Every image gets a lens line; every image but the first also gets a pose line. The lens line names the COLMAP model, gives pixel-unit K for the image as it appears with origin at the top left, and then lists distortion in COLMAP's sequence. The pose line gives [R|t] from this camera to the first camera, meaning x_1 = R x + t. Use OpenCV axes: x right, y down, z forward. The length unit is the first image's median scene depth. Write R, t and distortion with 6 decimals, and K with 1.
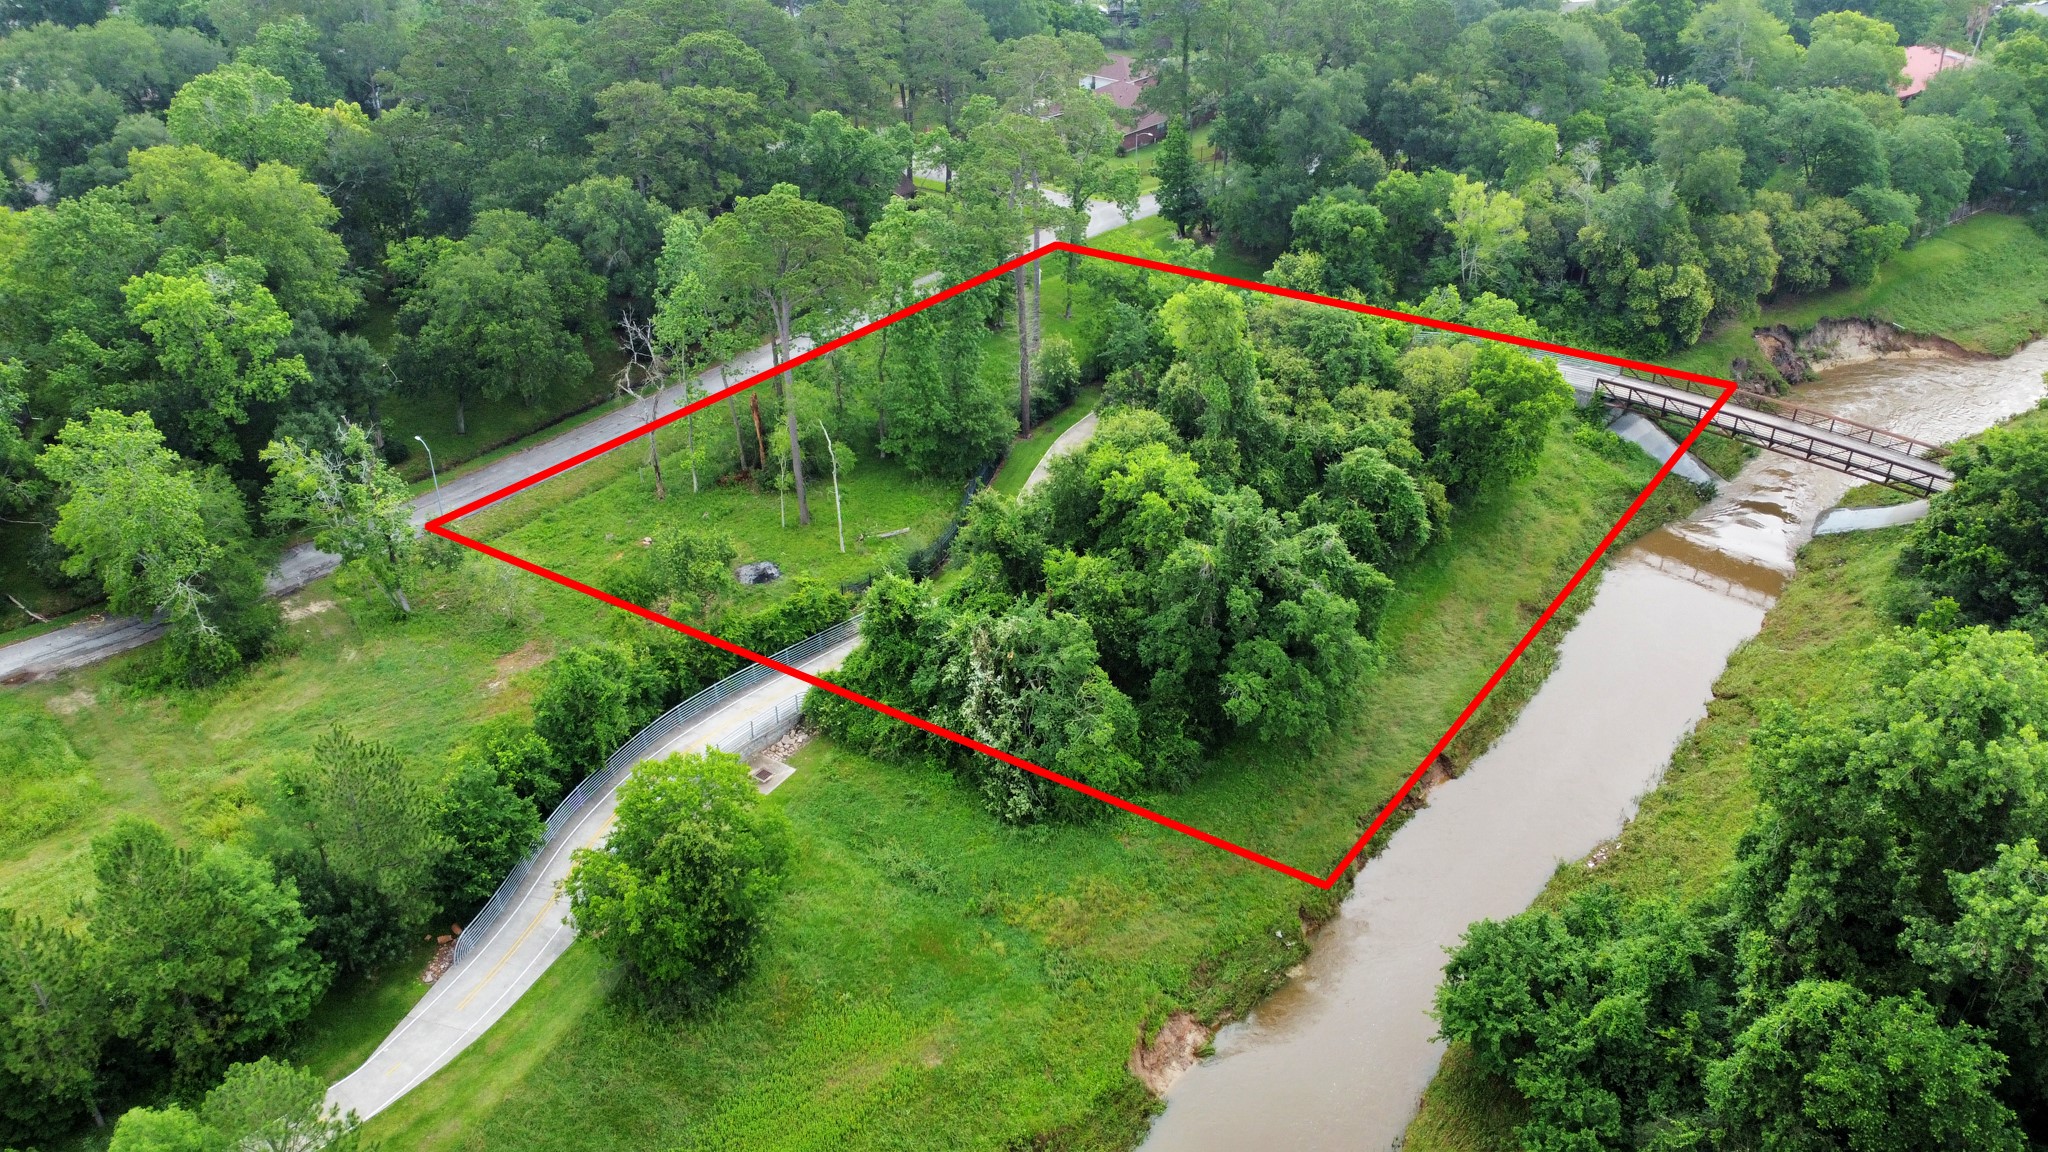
lens RADIAL K [[1548.8, 0, 1023.0], [0, 1548.8, 577.0], [0, 0, 1]] dist [0.015535, -0.021855]
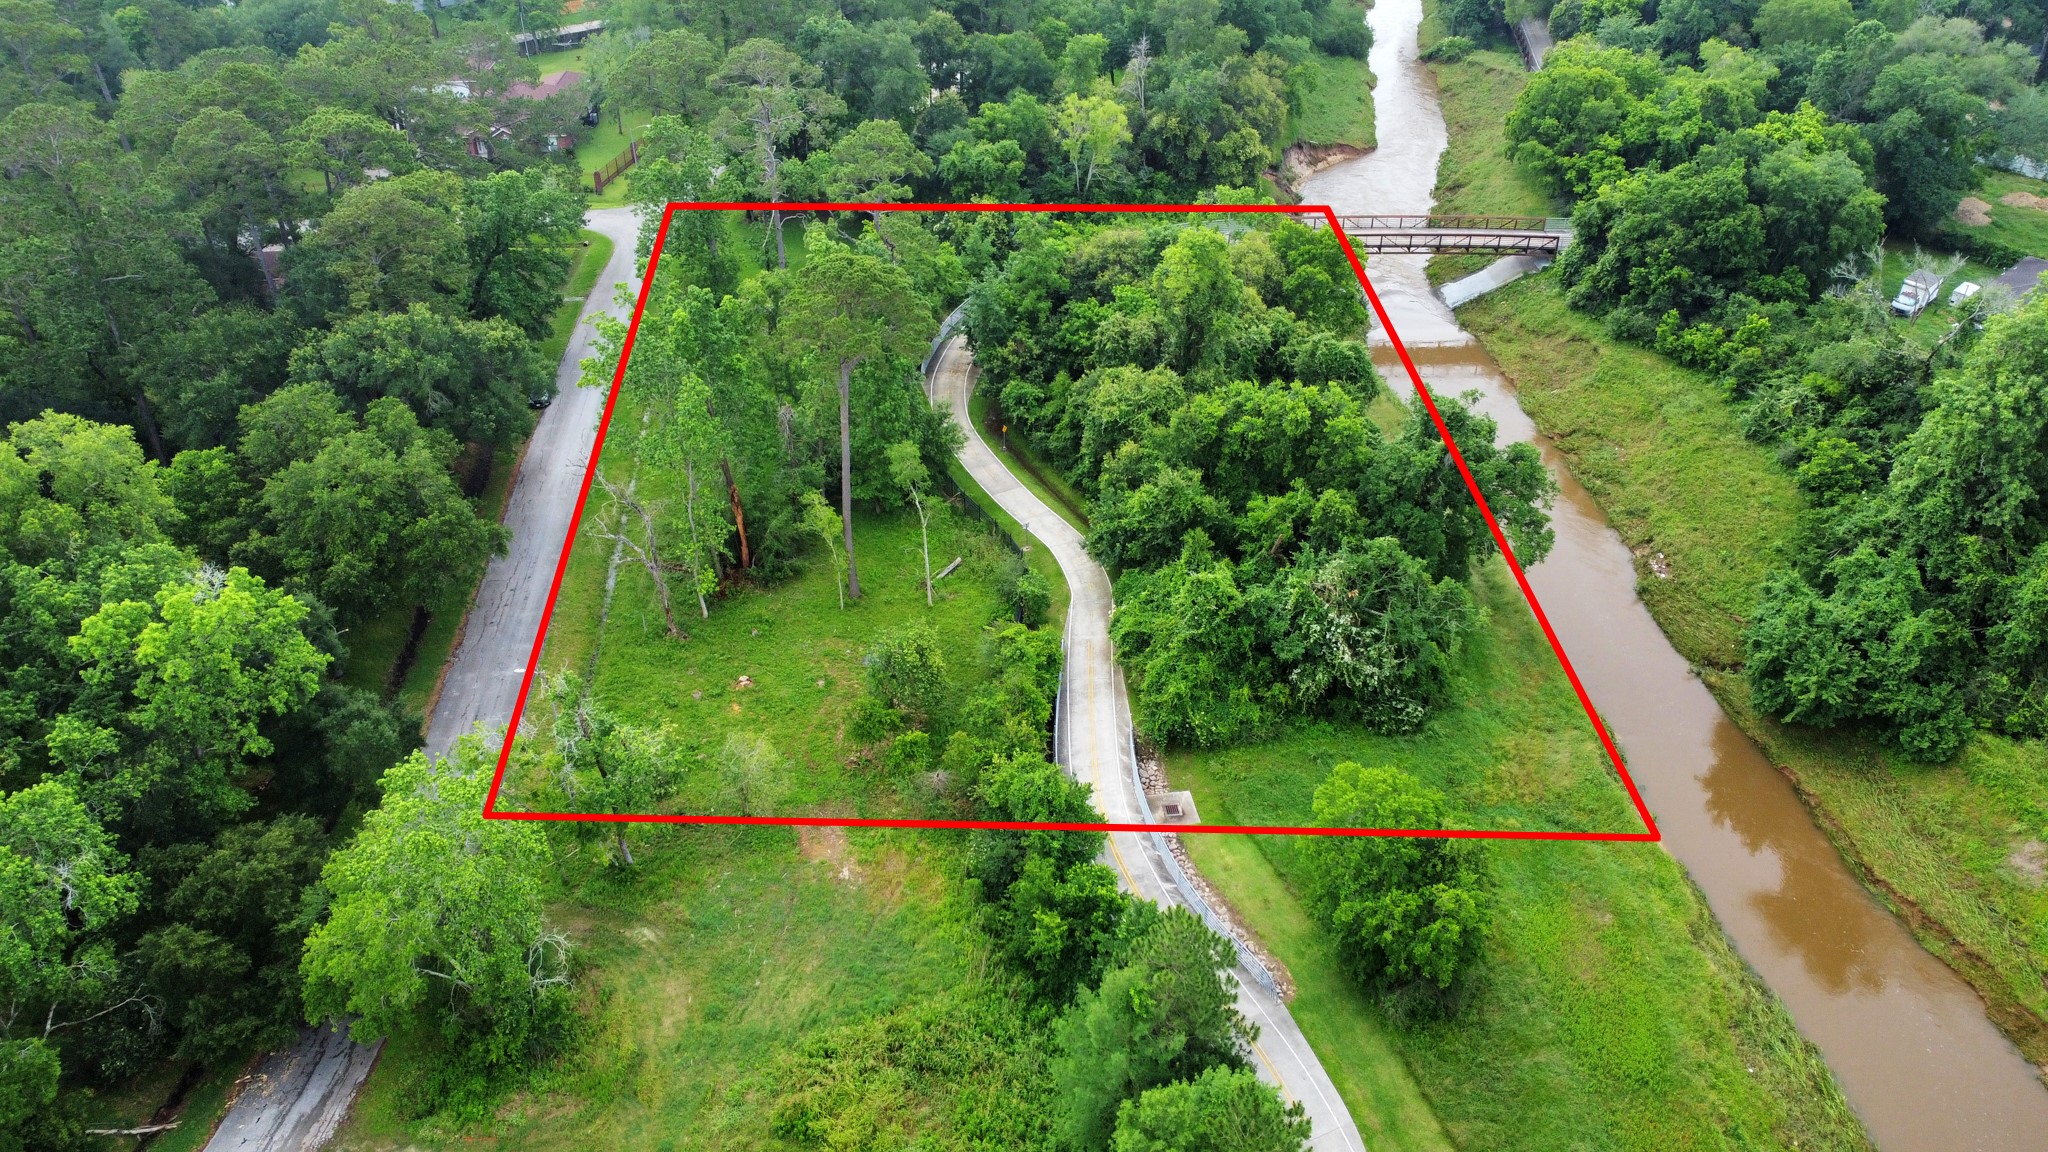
lens RADIAL K [[1548.8, 0, 1024.1], [0, 1548.8, 576.8], [0, 0, 1]] dist [0.015535, -0.021855]
pose [[0.745710, -0.375790, 0.550180, -0.591781], [0.349132, 0.923707, 0.157710, -0.162175], [-0.567471, 0.074480, 0.820018, 0.187360]]
